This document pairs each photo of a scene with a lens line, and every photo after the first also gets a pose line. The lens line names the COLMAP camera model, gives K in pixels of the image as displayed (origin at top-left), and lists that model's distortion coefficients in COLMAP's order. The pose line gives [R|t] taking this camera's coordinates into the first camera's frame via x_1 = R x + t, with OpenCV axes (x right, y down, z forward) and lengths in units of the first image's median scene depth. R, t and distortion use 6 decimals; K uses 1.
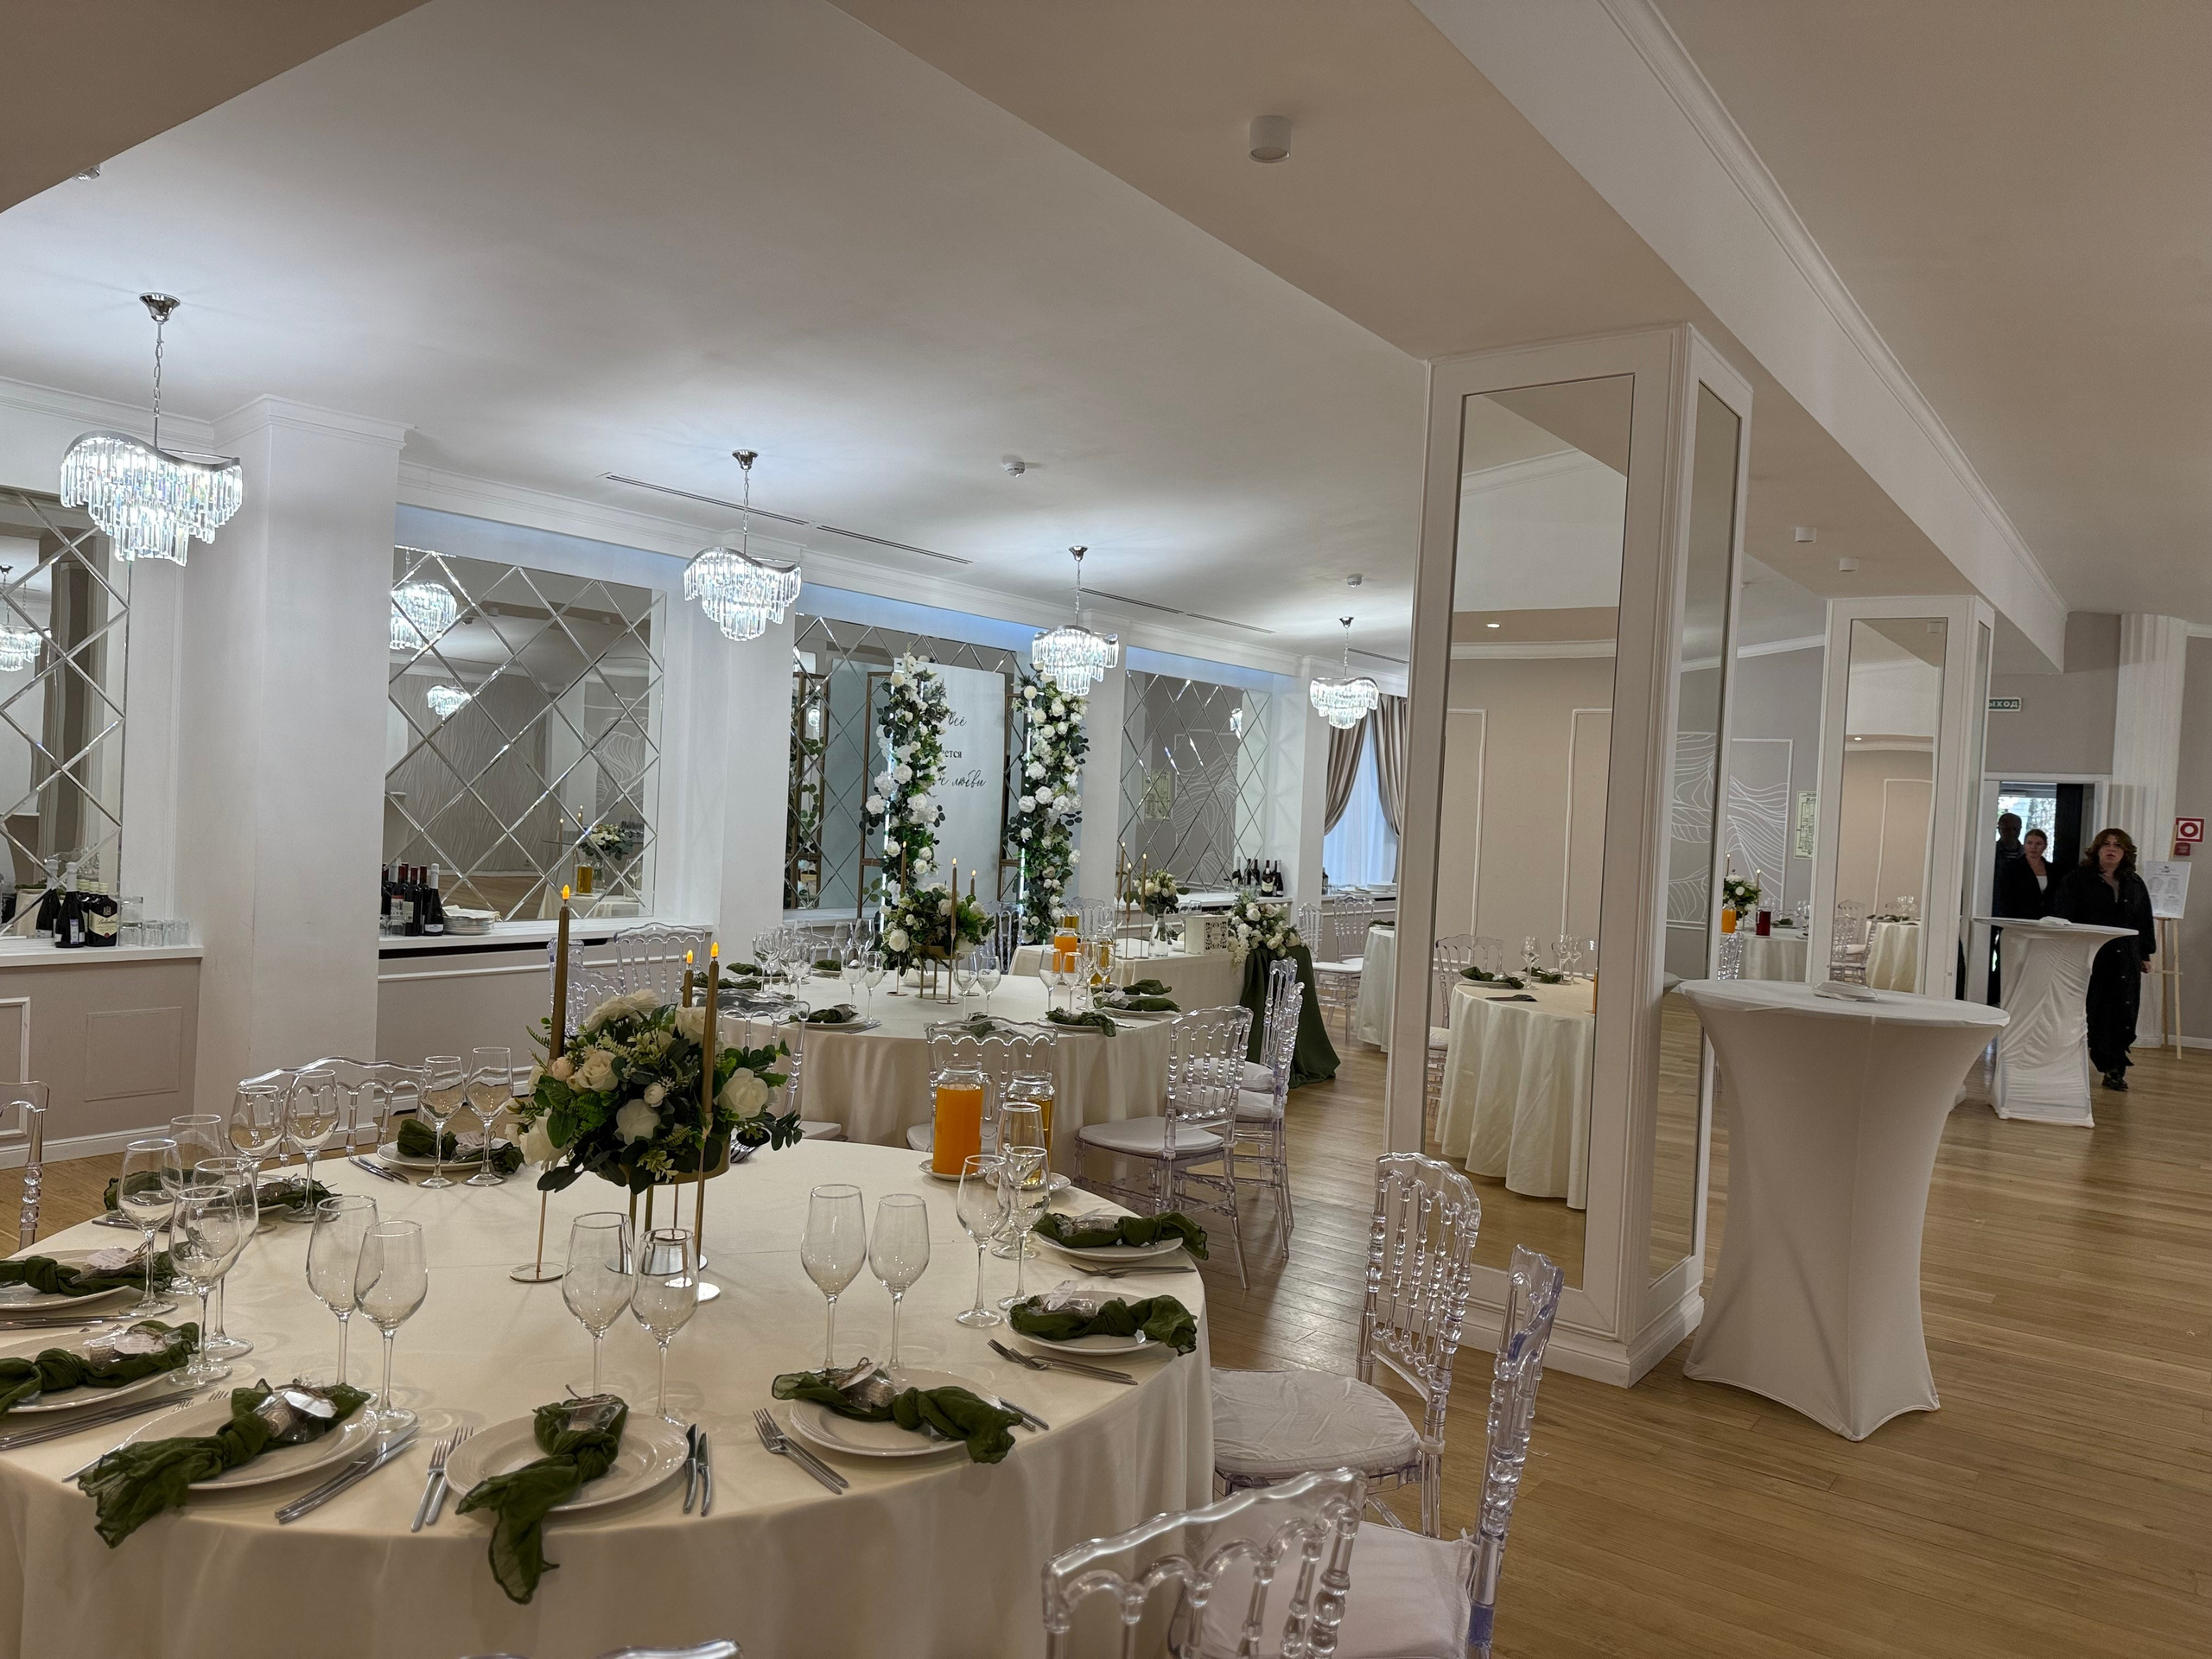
lens RADIAL K [[1509.9, 0, 1106.0], [0, 1509.9, 829.5], [0, 0, 1]] dist [0.074387, -0.100870]
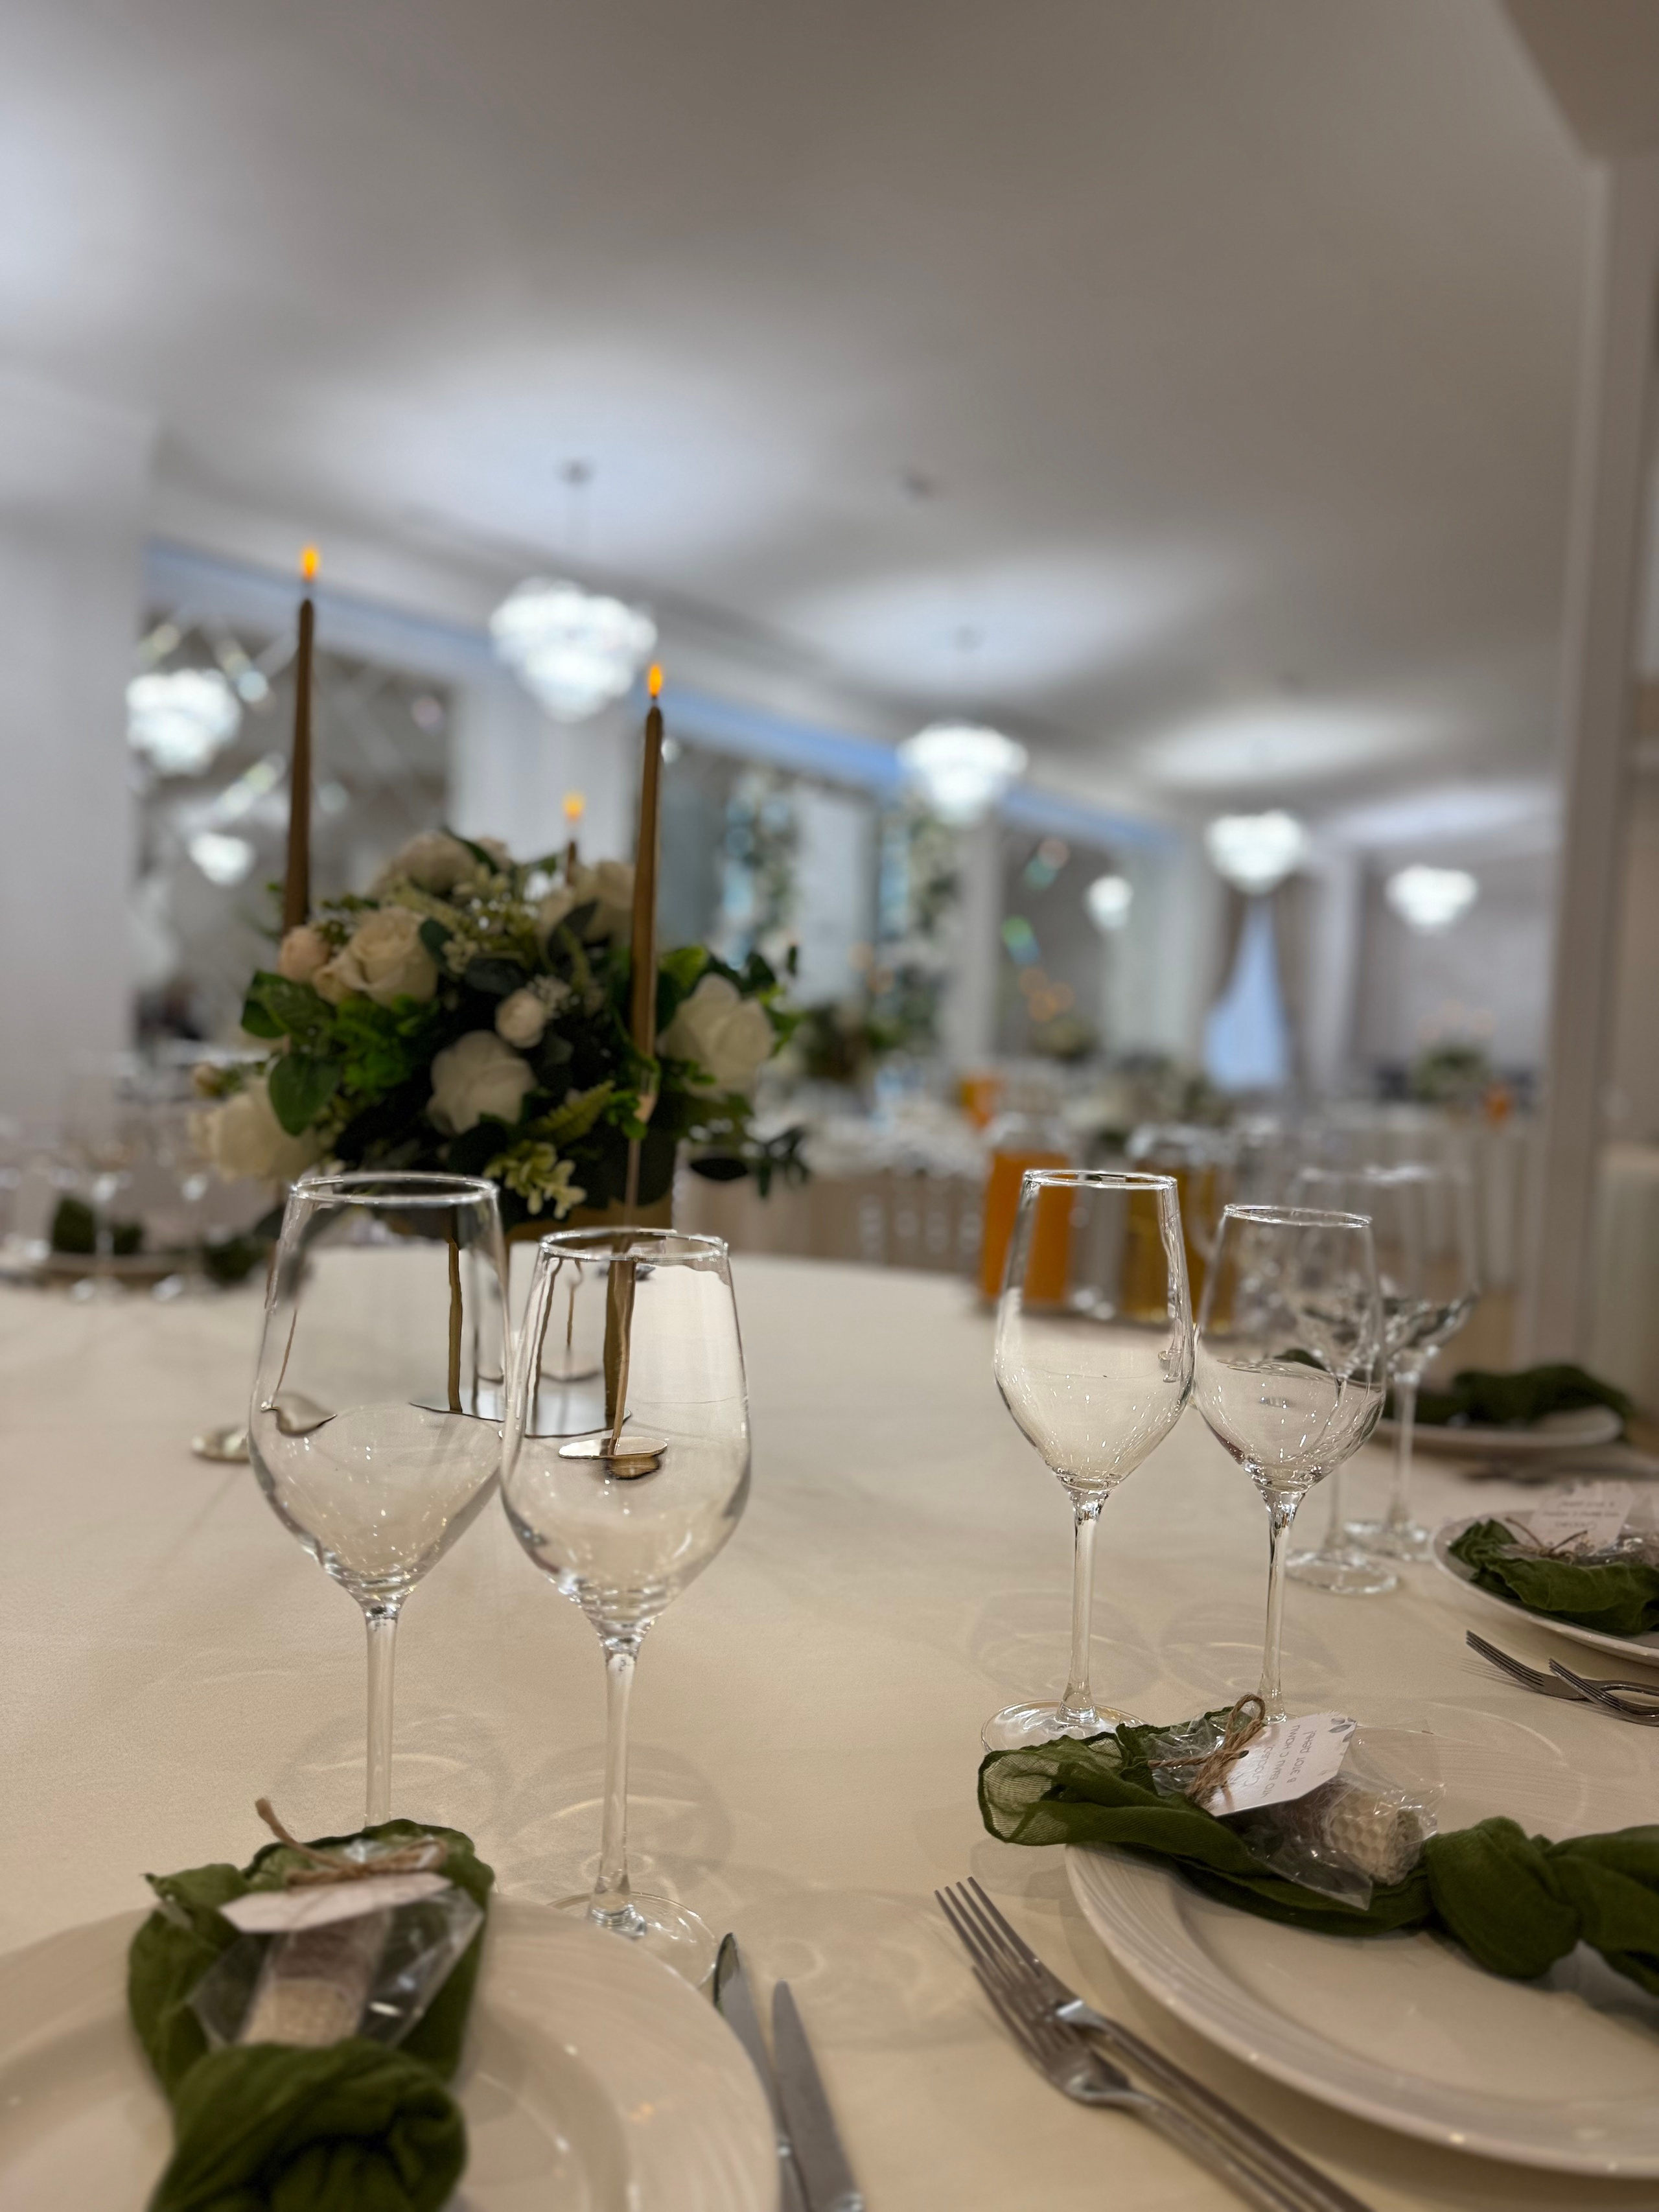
lens RADIAL K [[1509.8, 0, 829.5], [0, 1509.8, 1106.0], [0, 0, 1]] dist [0.074387, -0.100870]
pose [[0.998855, 0.002836, -0.047753, -0.181191], [-0.001637, 0.999683, 0.025123, 0.177036], [0.047809, -0.025016, 0.998543, 0.554190]]
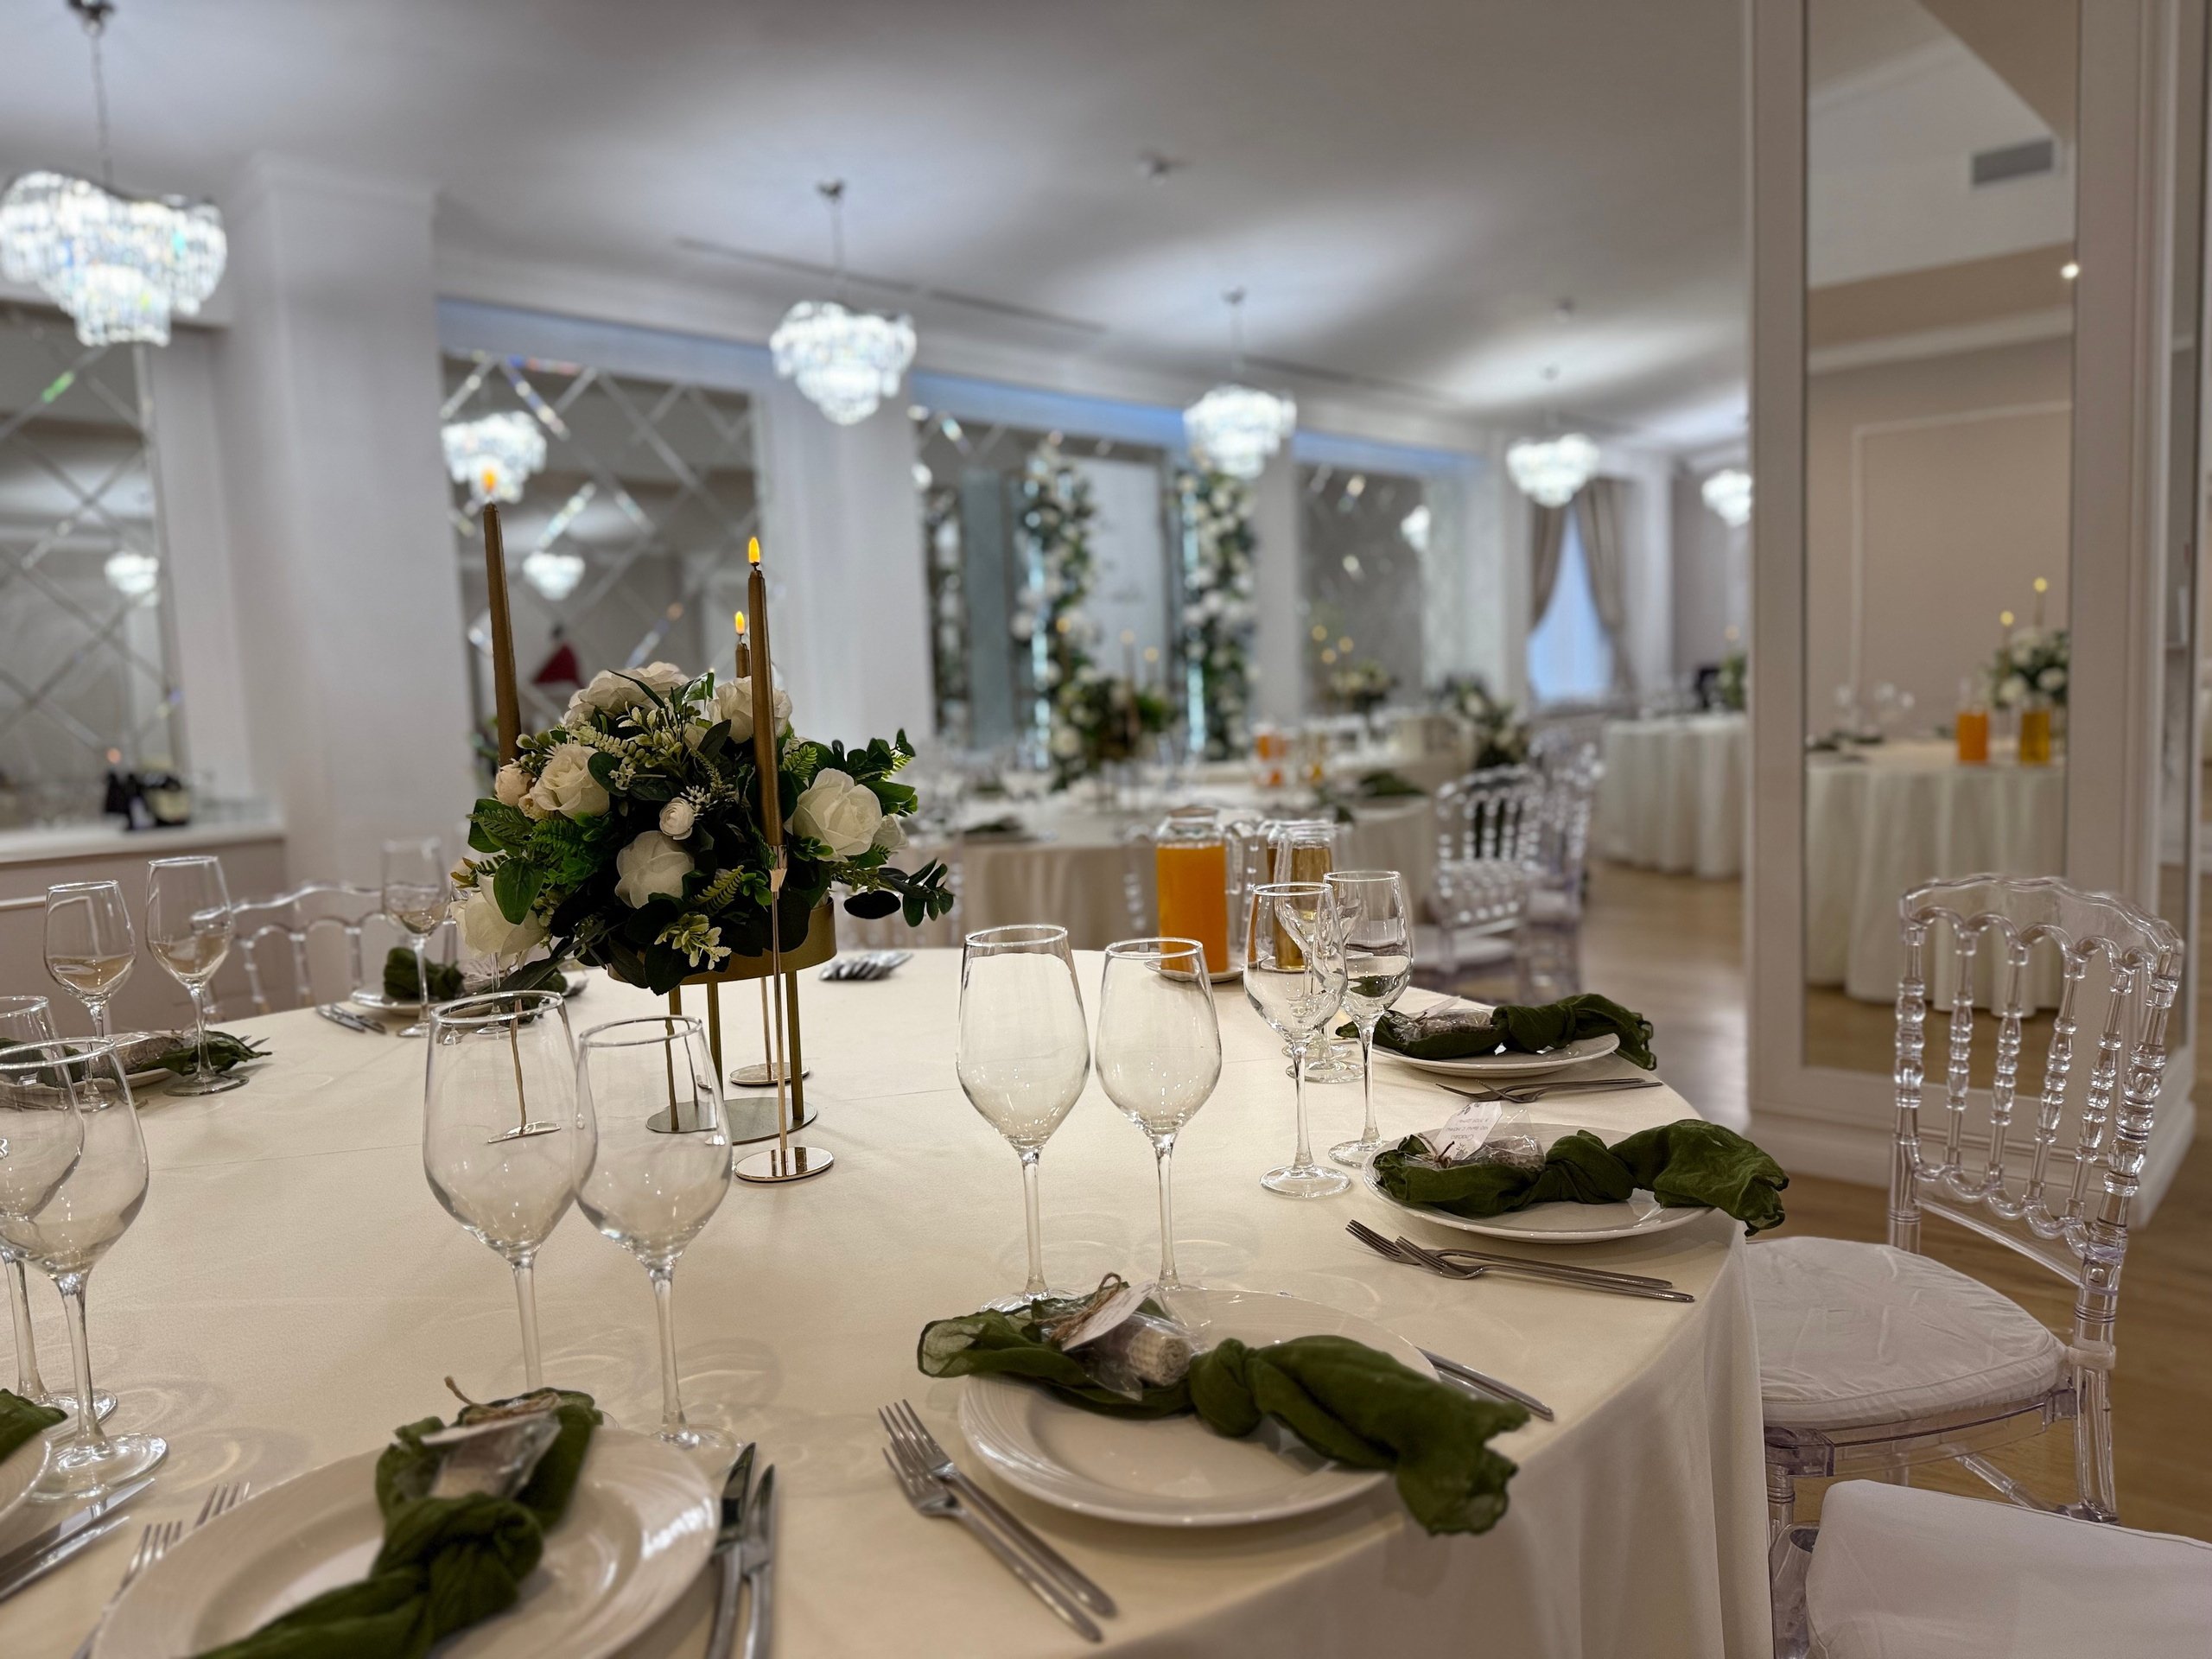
lens RADIAL K [[1509.9, 0, 1106.0], [0, 1509.9, 829.5], [0, 0, 1]] dist [0.074387, -0.100870]
pose [[0.991126, -0.080895, -0.105474, -0.080504], [0.088943, 0.993287, 0.073963, 0.142670], [0.098782, -0.082687, 0.991668, 0.443340]]
